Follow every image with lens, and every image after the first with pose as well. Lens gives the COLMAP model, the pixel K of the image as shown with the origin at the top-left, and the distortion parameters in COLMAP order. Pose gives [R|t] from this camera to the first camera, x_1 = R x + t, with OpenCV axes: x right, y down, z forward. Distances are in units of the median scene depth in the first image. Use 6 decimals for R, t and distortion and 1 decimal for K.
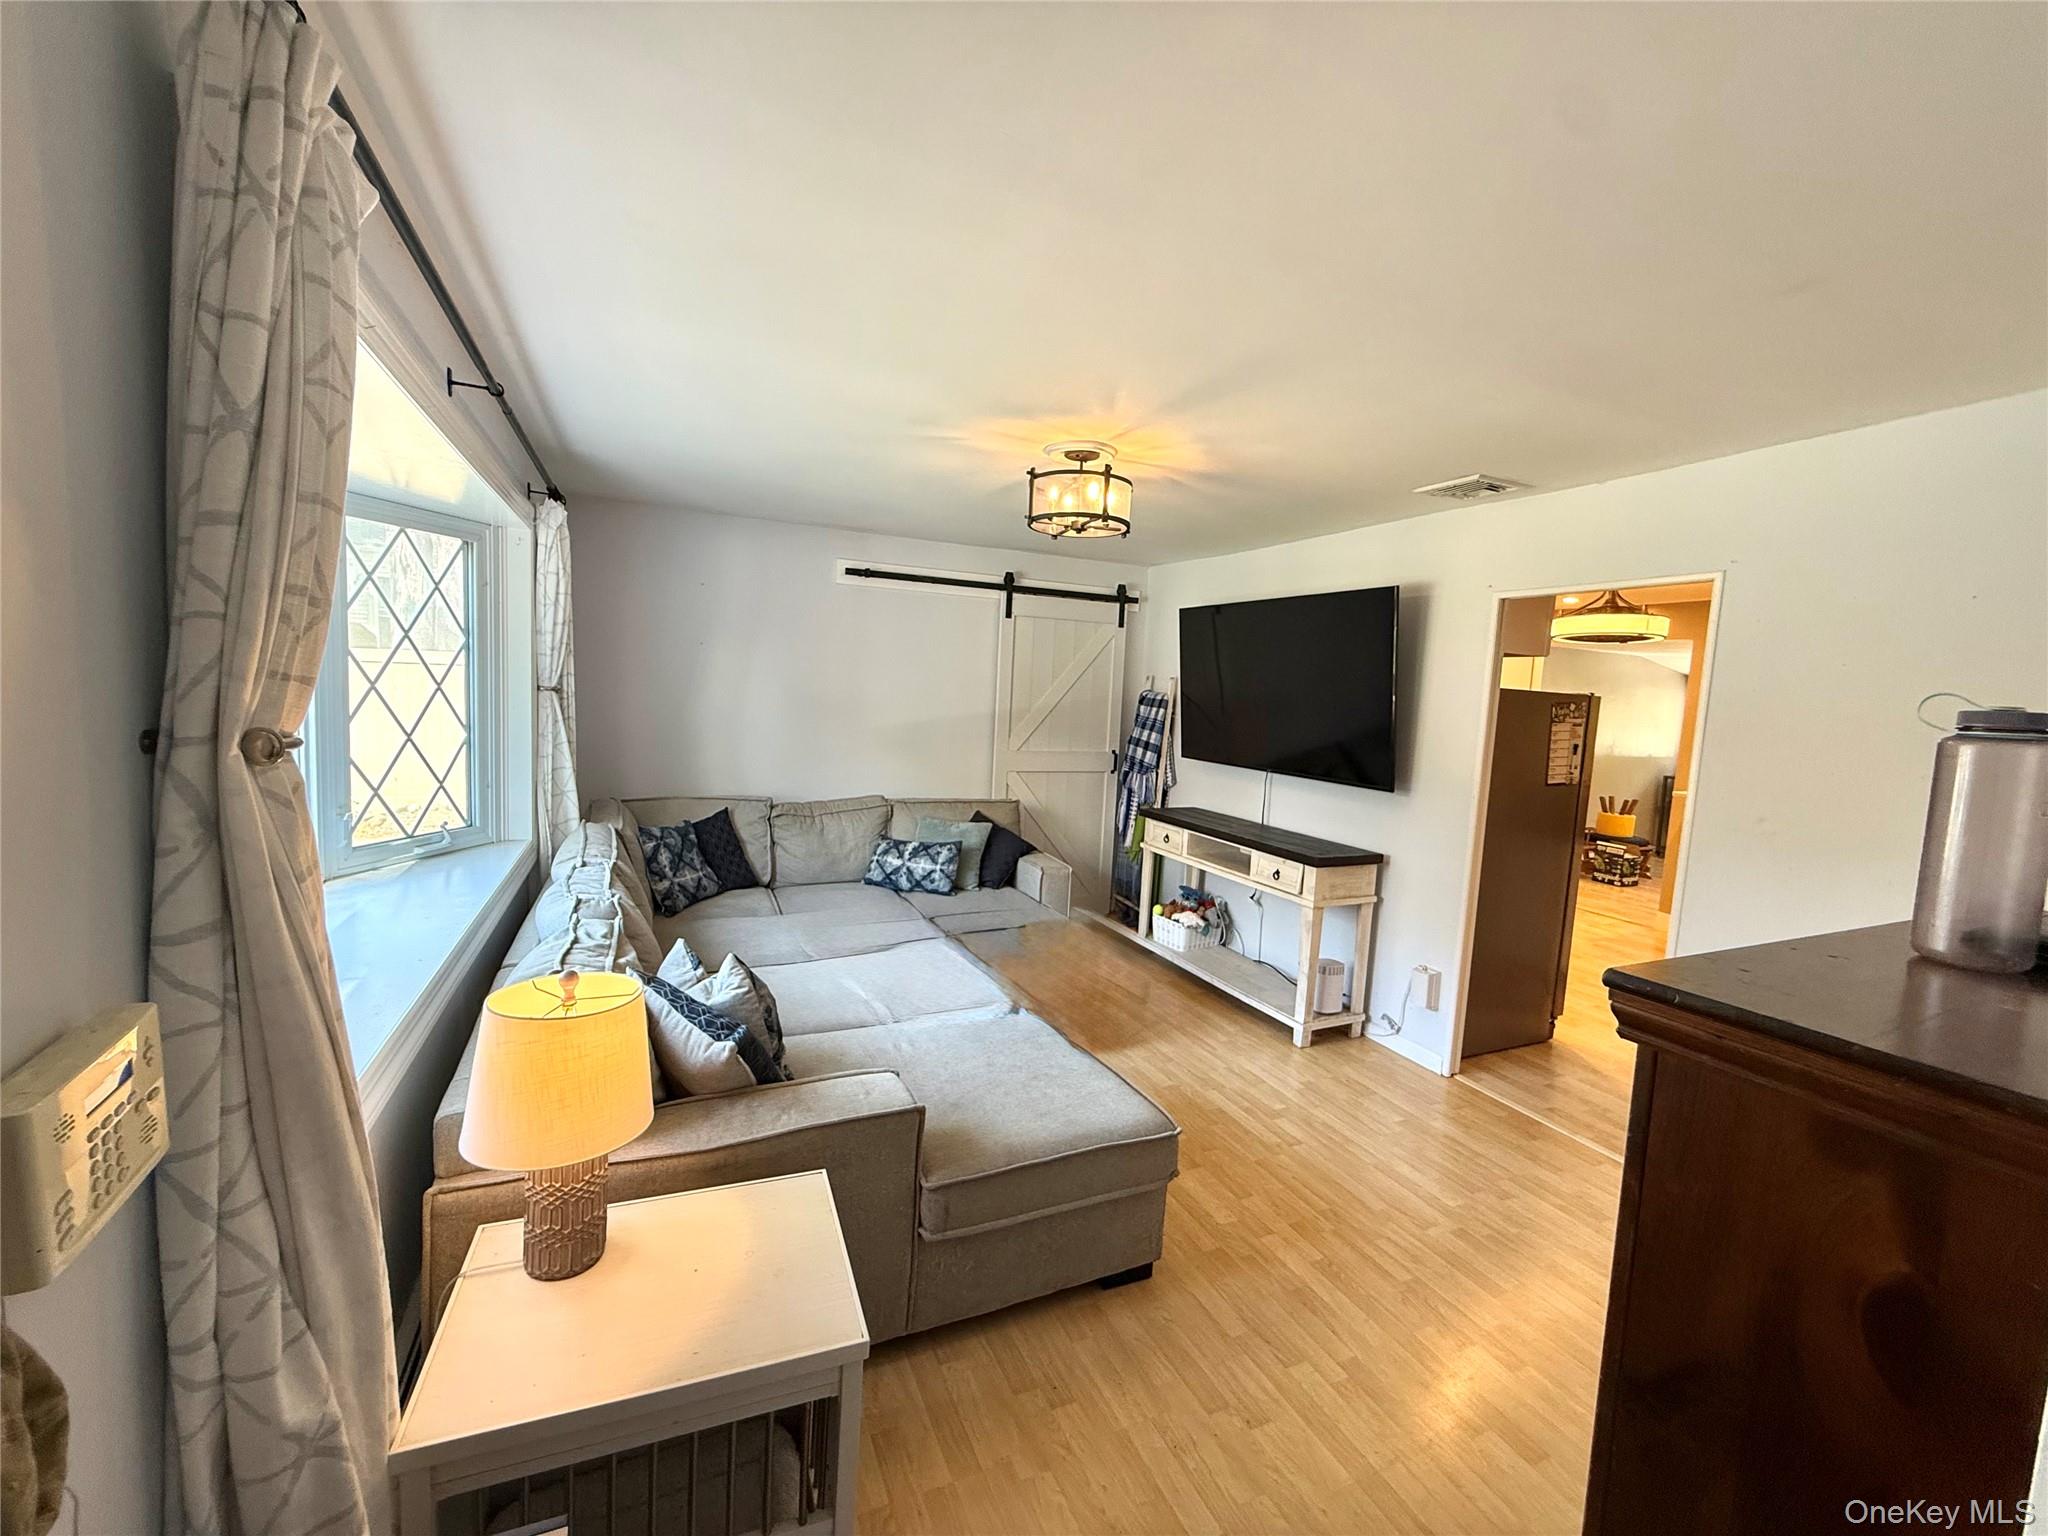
lens RADIAL K [[816.0, 0, 1013.5], [0, 816.0, 765.5], [0, 0, 1]] dist [0.000245, -0.000273]
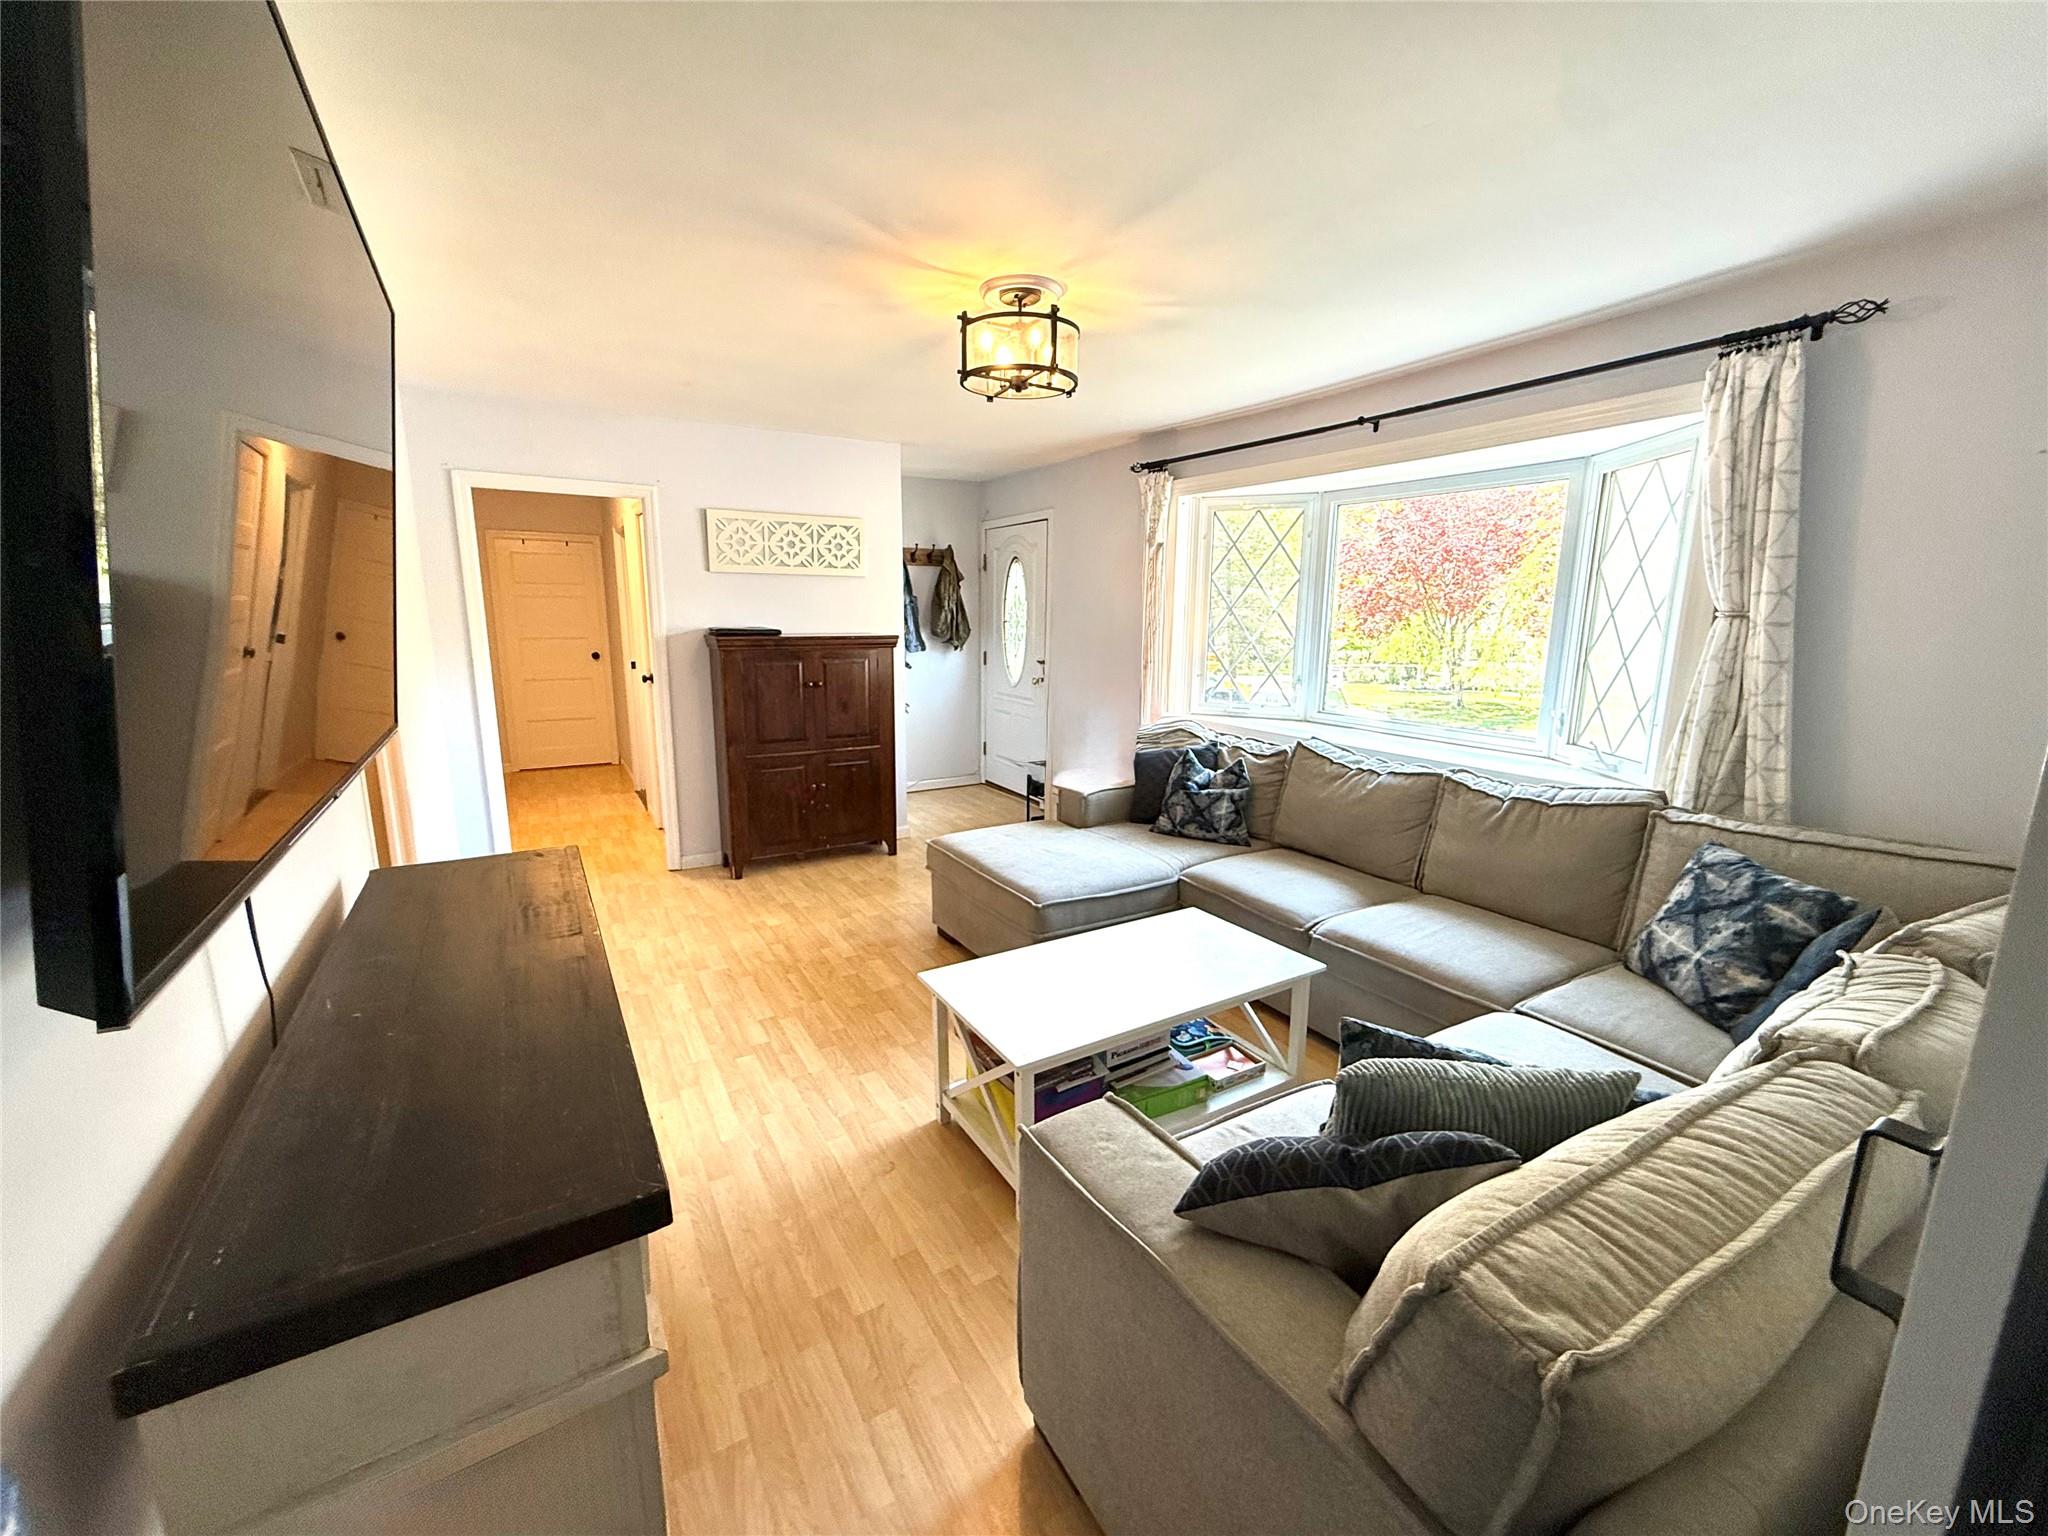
lens RADIAL K [[816.0, 0, 1006.0], [0, 816.0, 769.3], [0, 0, 1]] dist [0.000245, -0.000273]
pose [[-0.991871, -0.036531, -0.121893, 0.167128], [-0.068771, 0.959856, 0.271933, -0.120638], [0.107065, 0.278105, -0.954565, 1.726922]]
